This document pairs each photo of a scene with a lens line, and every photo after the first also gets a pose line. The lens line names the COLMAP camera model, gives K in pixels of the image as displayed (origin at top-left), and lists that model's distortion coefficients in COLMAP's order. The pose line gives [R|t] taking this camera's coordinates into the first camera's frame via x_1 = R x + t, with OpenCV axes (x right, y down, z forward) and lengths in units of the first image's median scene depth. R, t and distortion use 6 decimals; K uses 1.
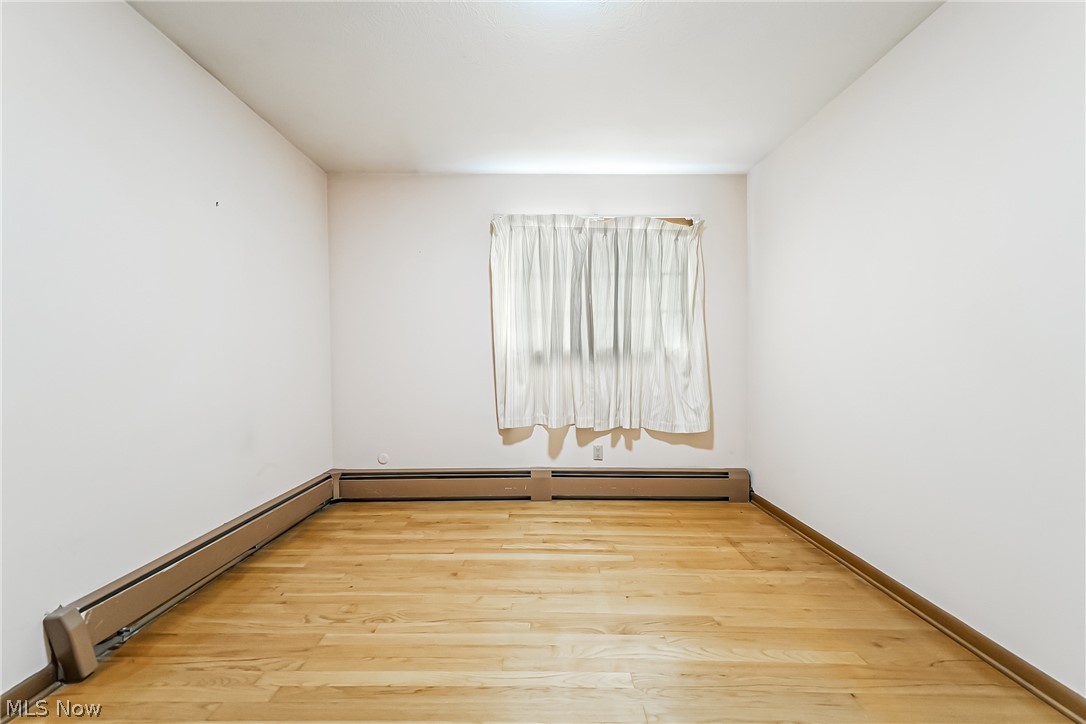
lens RADIAL K [[362.1, 0, 542.6], [0, 362.1, 369.1], [0, 0, 1]] dist [-0.000047, -0.000027]
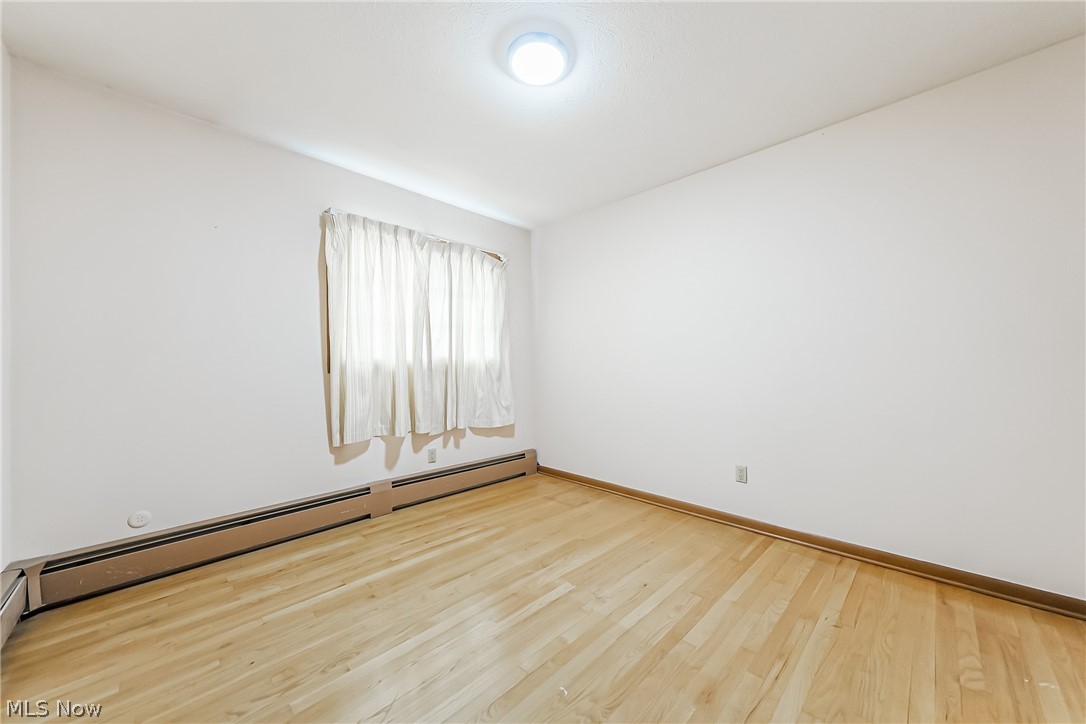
lens RADIAL K [[371.9, 0, 538.5], [0, 371.9, 366.3], [0, 0, 1]] dist [-0.000343, -0.000099]
pose [[0.721575, -0.005870, 0.692311, -0.395724], [0.026602, 0.999461, -0.019252, -0.001938], [-0.691825, 0.032308, 0.721342, -0.012554]]
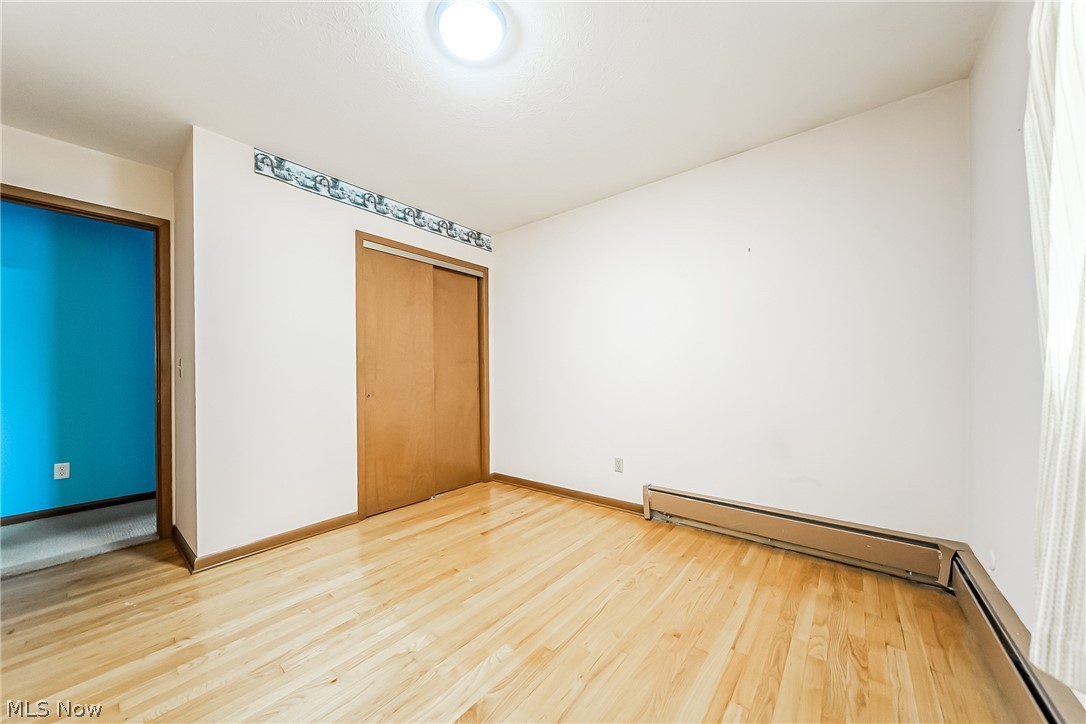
lens RADIAL K [[371.9, 0, 538.5], [0, 371.9, 366.3], [0, 0, 1]] dist [-0.000343, -0.000099]
pose [[-0.625221, -0.011189, -0.780368, 0.412220], [-0.008892, 0.999934, -0.007213, -0.024574], [0.780397, 0.002429, -0.625279, 0.849816]]
